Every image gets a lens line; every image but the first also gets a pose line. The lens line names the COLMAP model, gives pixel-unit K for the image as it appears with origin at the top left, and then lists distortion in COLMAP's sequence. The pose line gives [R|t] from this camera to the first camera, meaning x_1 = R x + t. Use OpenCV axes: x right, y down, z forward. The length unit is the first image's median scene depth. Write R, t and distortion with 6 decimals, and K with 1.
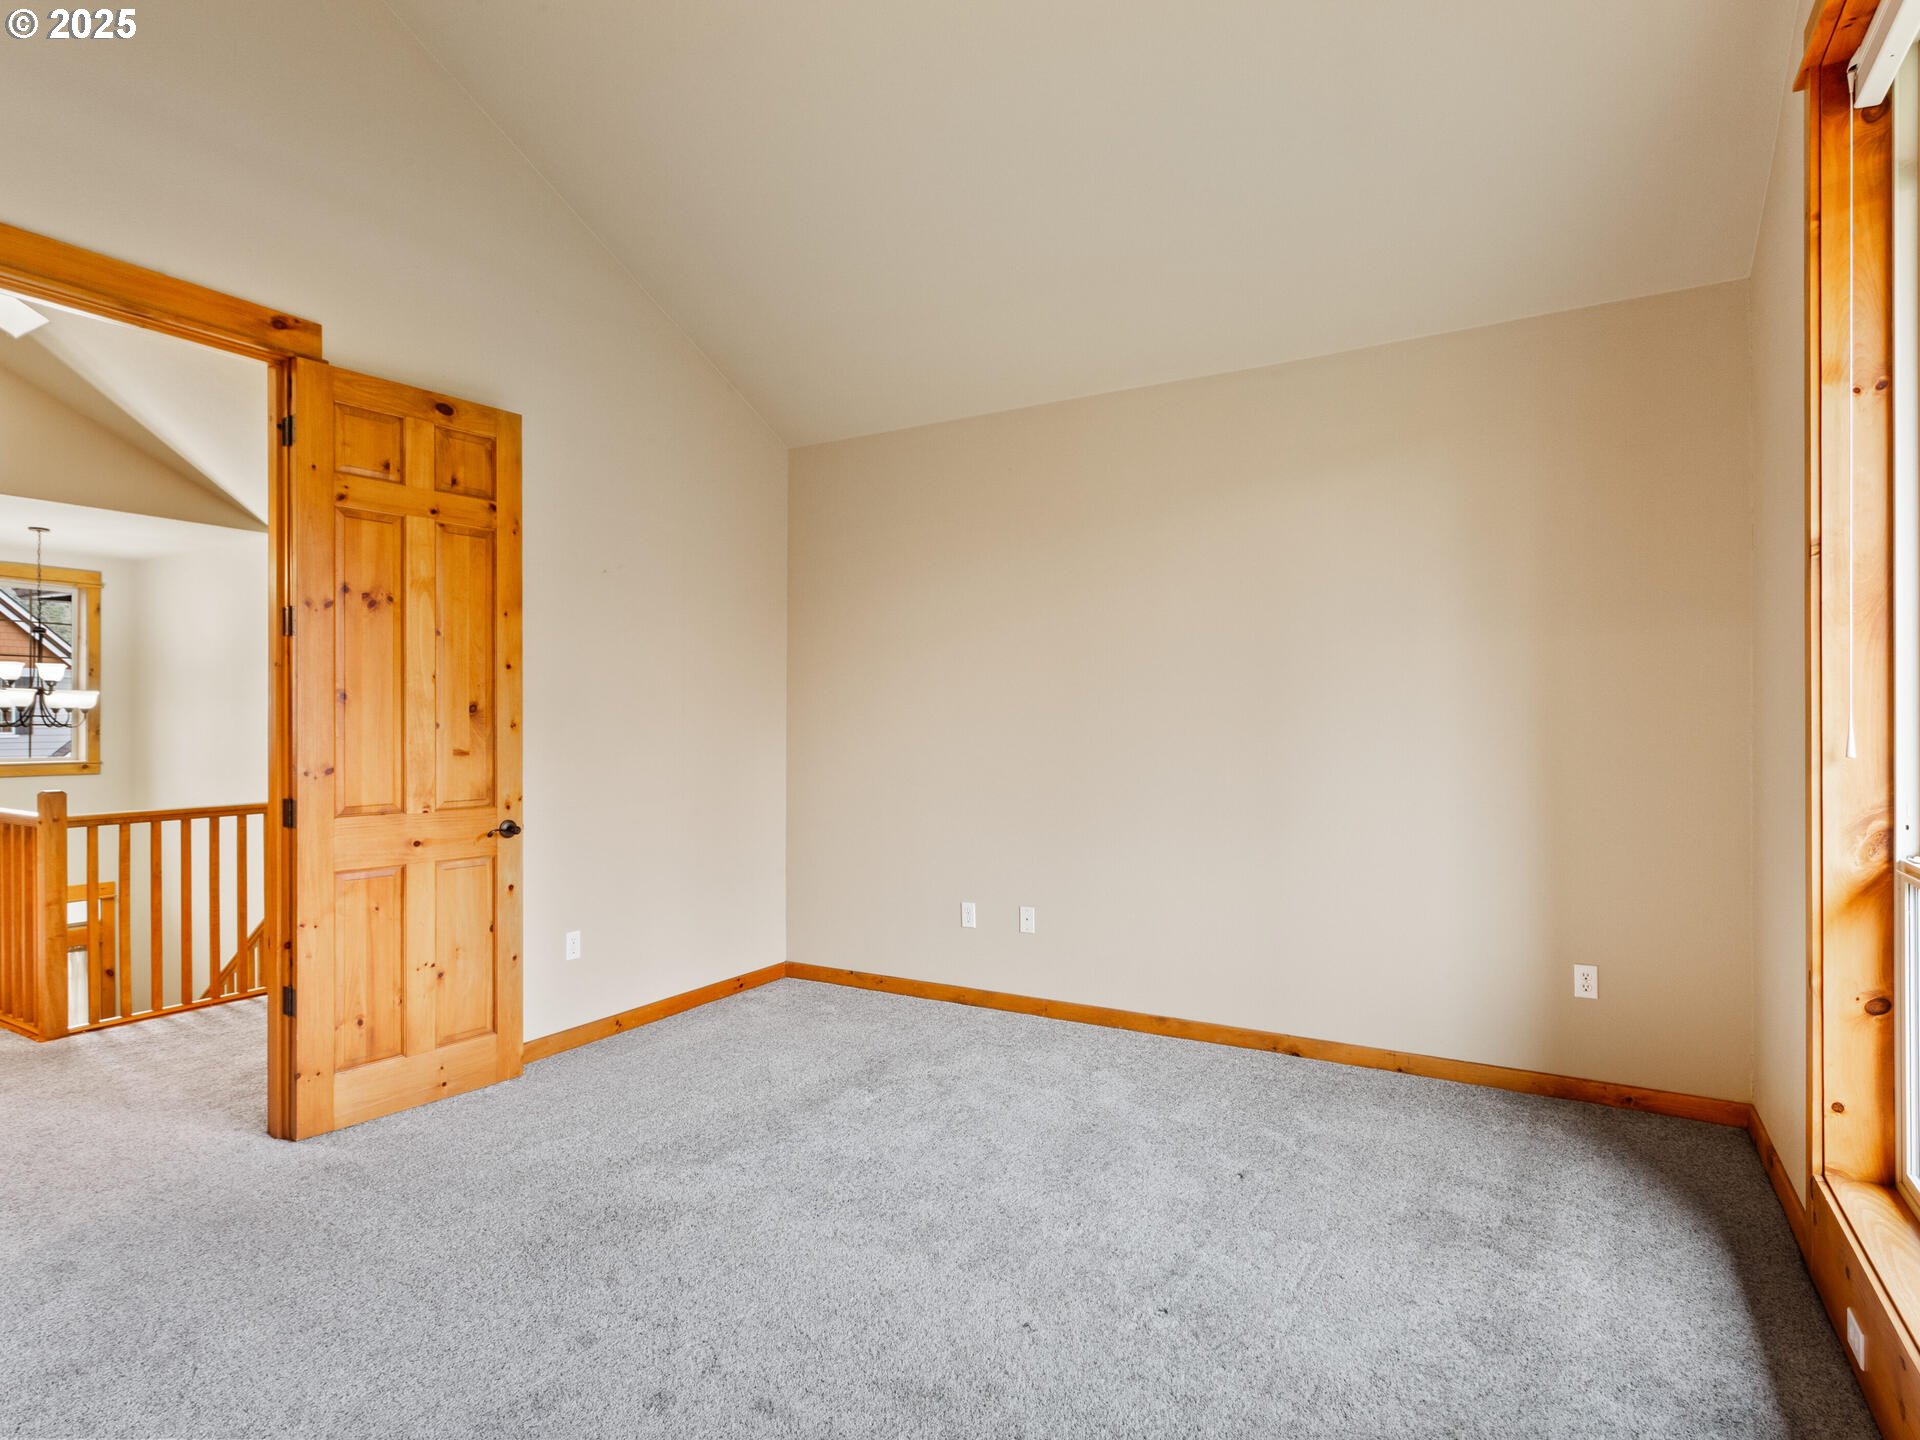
lens RADIAL K [[1029.2, 0, 955.7], [0, 1029.2, 712.7], [0, 0, 1]] dist [-0.002823, 0.003407]
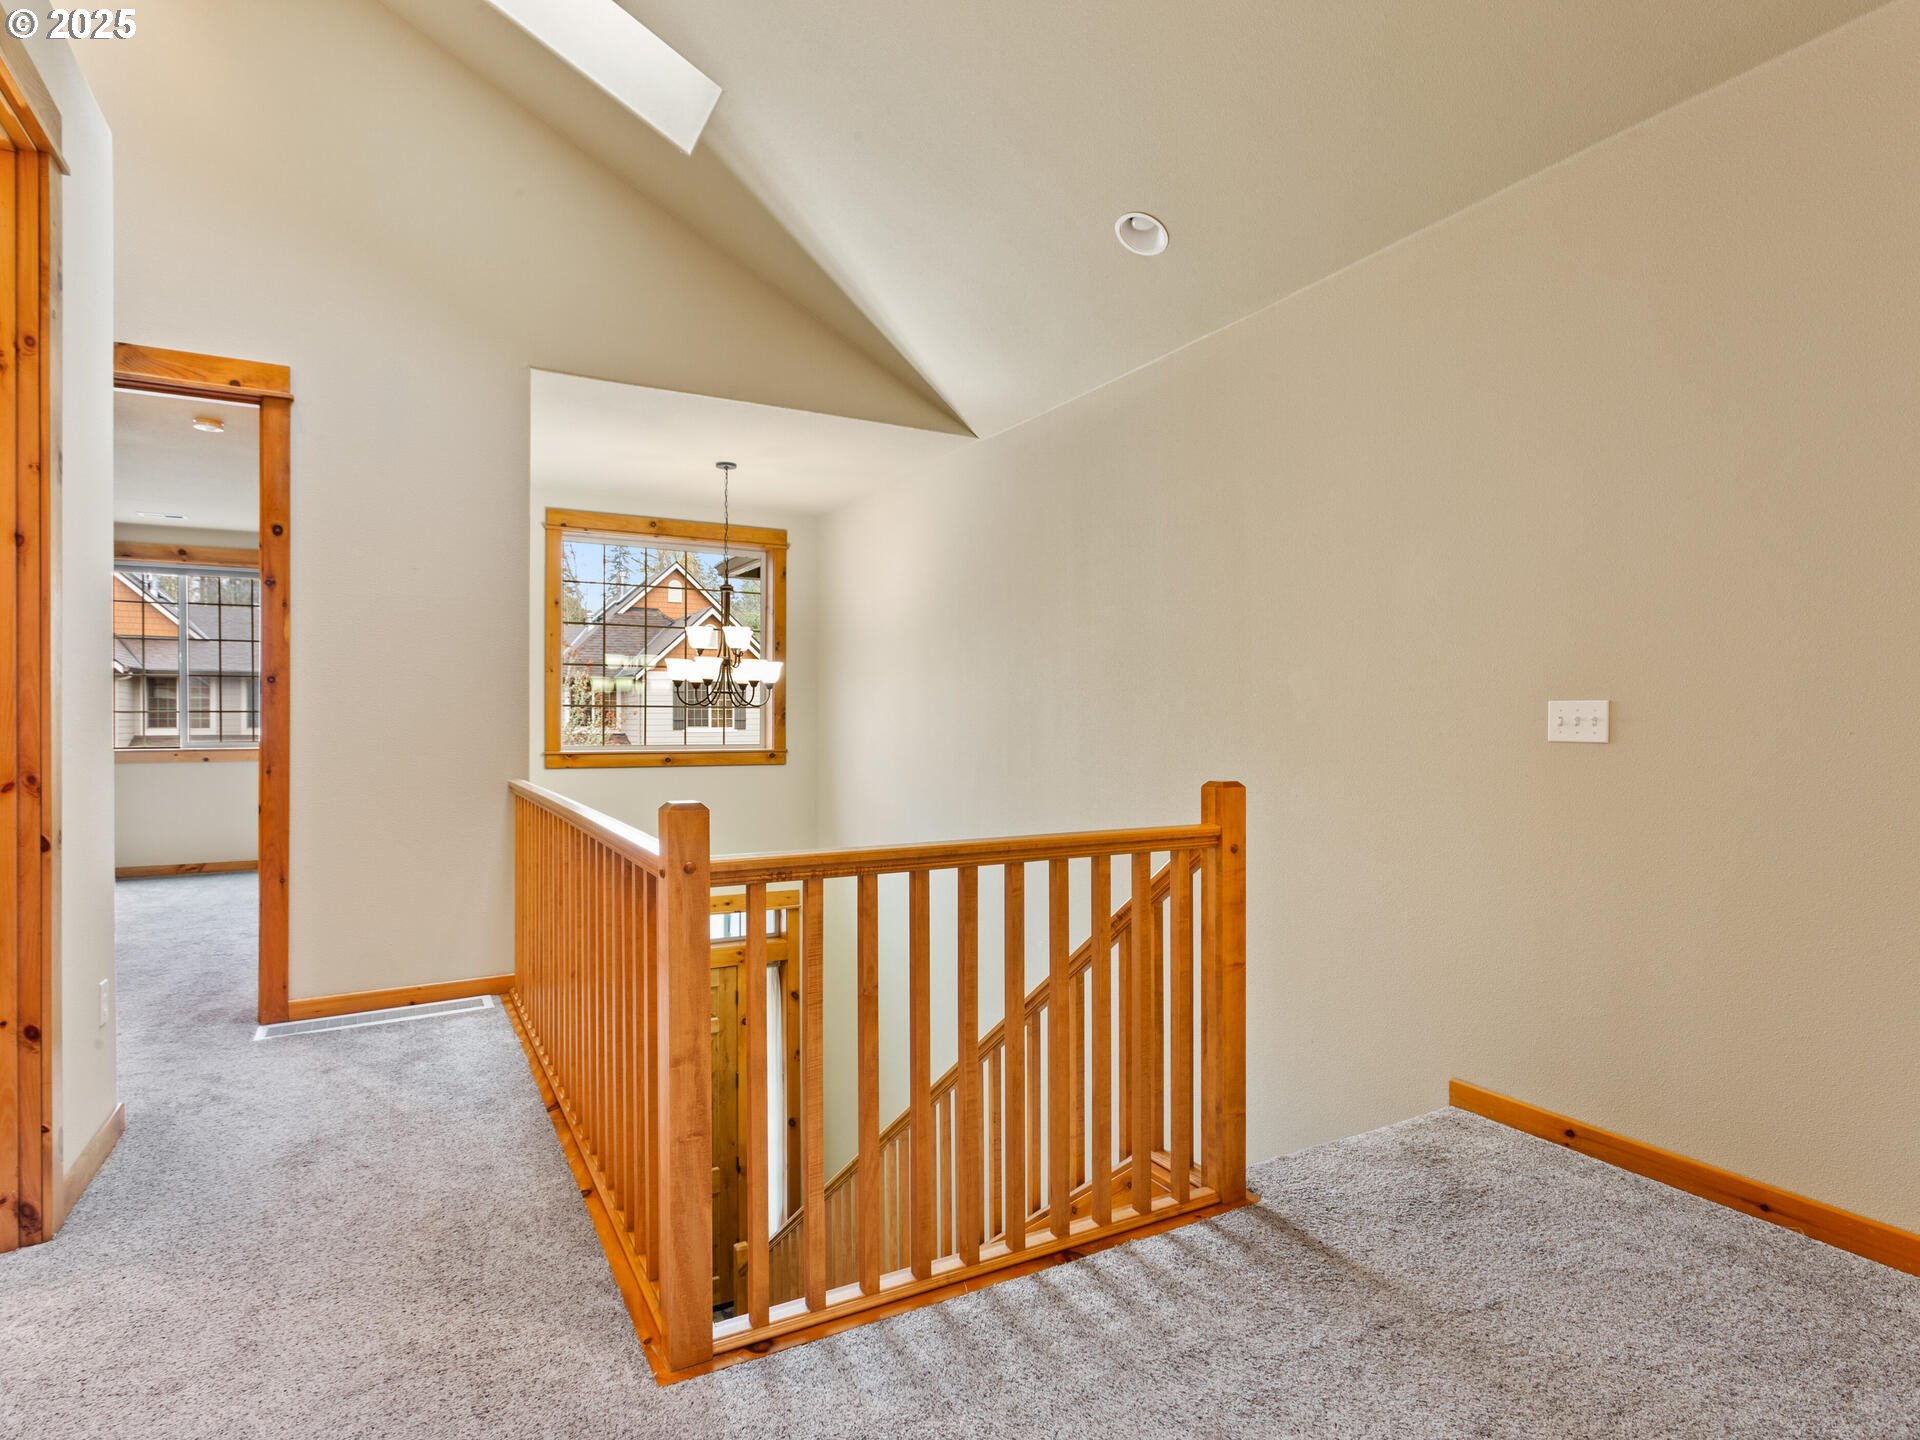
lens RADIAL K [[959.9, 0, 975.9], [0, 959.9, 716.9], [0, 0, 1]] dist [-0.003556, -0.001124]
pose [[0.875498, -0.001768, -0.483219, -0.344716], [0.000737, 0.999997, -0.002323, 0.024611], [0.483221, 0.001677, 0.875497, 0.423745]]
